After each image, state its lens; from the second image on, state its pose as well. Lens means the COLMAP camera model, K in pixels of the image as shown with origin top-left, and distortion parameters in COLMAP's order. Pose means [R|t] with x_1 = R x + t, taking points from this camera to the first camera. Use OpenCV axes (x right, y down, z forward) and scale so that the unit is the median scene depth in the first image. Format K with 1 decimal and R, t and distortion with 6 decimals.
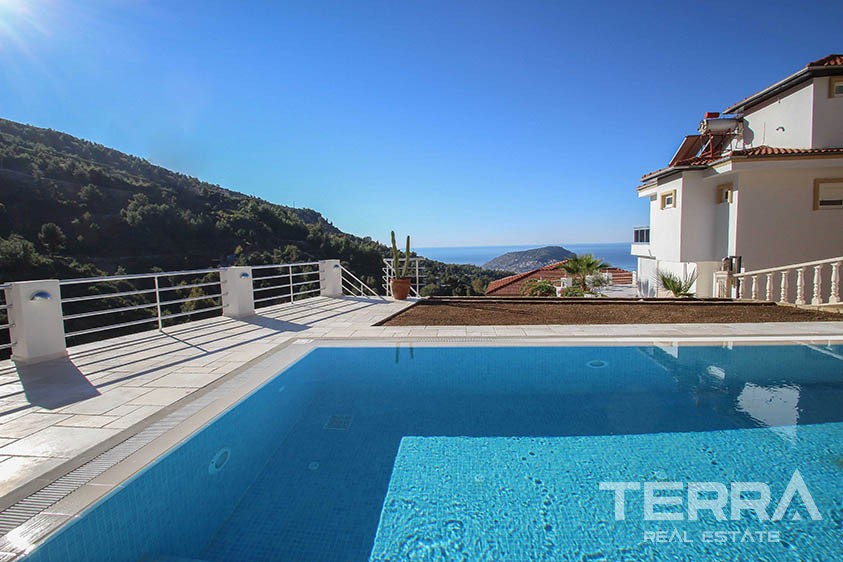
lens RADIAL K [[393.1, 0, 425.5], [0, 393.1, 276.7], [0, 0, 1]] dist [0.012835, -0.016600]
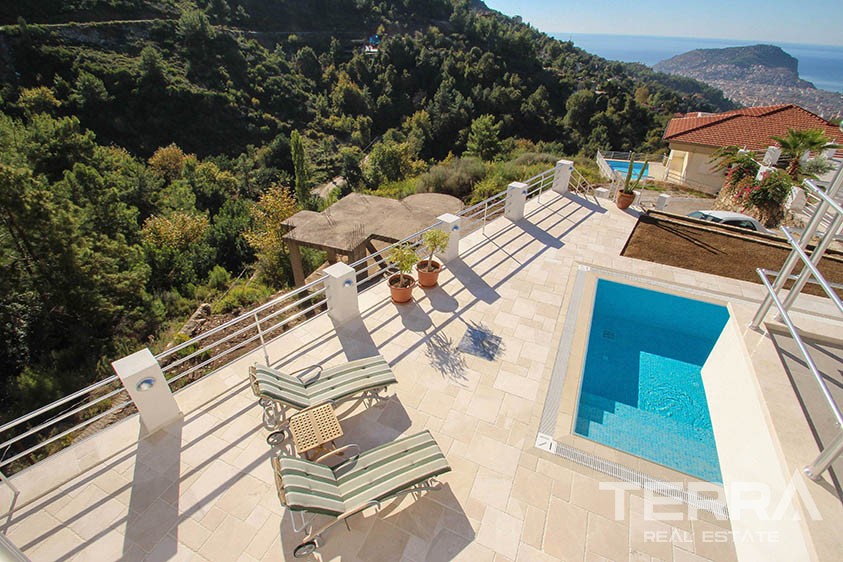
lens RADIAL K [[391.7, 0, 421.6], [0, 391.7, 283.2], [0, 0, 1]] dist [-0.014315, -0.004578]
pose [[0.941085, 0.219270, -0.257449, -0.196815], [-0.067189, 0.867359, 0.493127, -0.202304], [0.331429, -0.446777, 0.830991, -0.226721]]
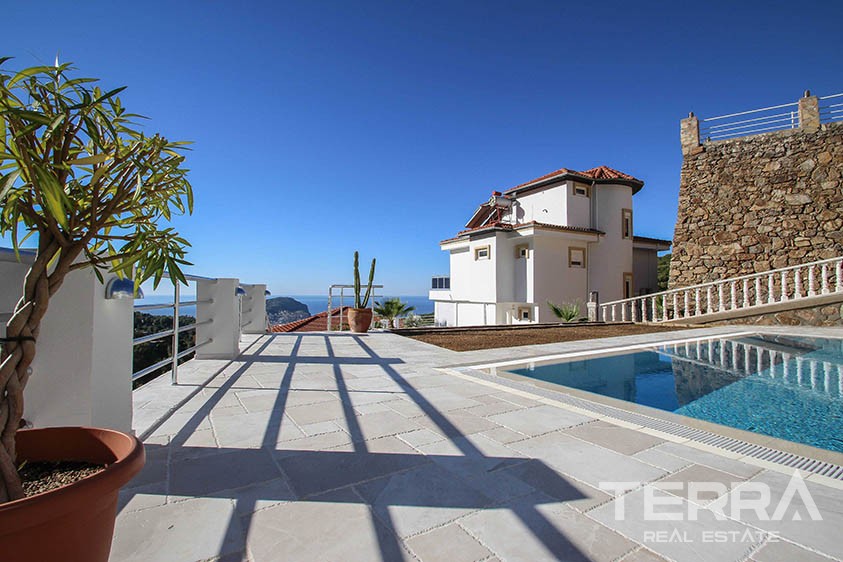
lens RADIAL K [[393.1, 0, 424.6], [0, 393.1, 278.2], [0, 0, 1]] dist [0.012835, -0.016600]
pose [[0.792198, 0.052805, 0.607975, -0.318944], [0.023954, 0.992791, -0.117440, 0.029559], [-0.609794, 0.107599, 0.785222, 0.163402]]
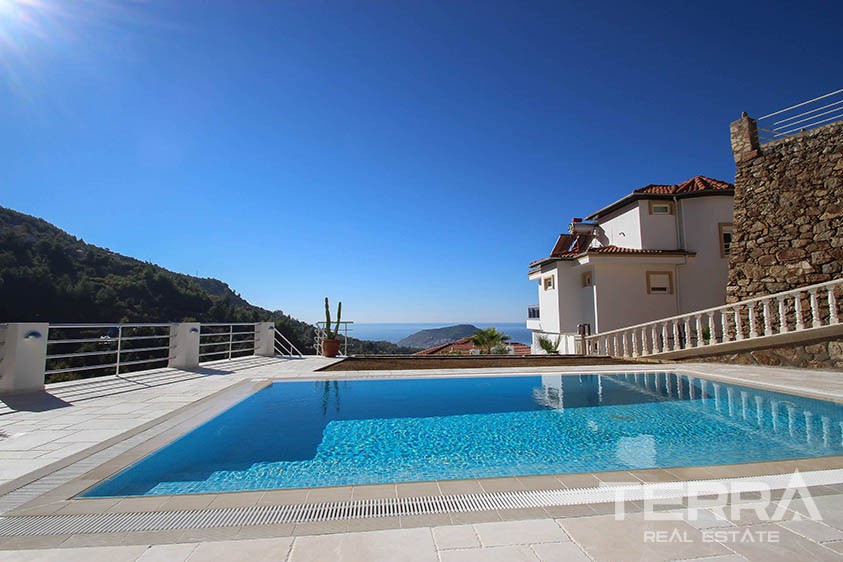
lens RADIAL K [[393.1, 0, 425.8], [0, 393.1, 277.8], [0, 0, 1]] dist [0.012835, -0.016600]
pose [[0.977177, 0.044030, 0.207812, -0.027094], [-0.003742, 0.981699, -0.190402, 0.031721], [-0.212392, 0.185279, 0.959459, -0.130578]]
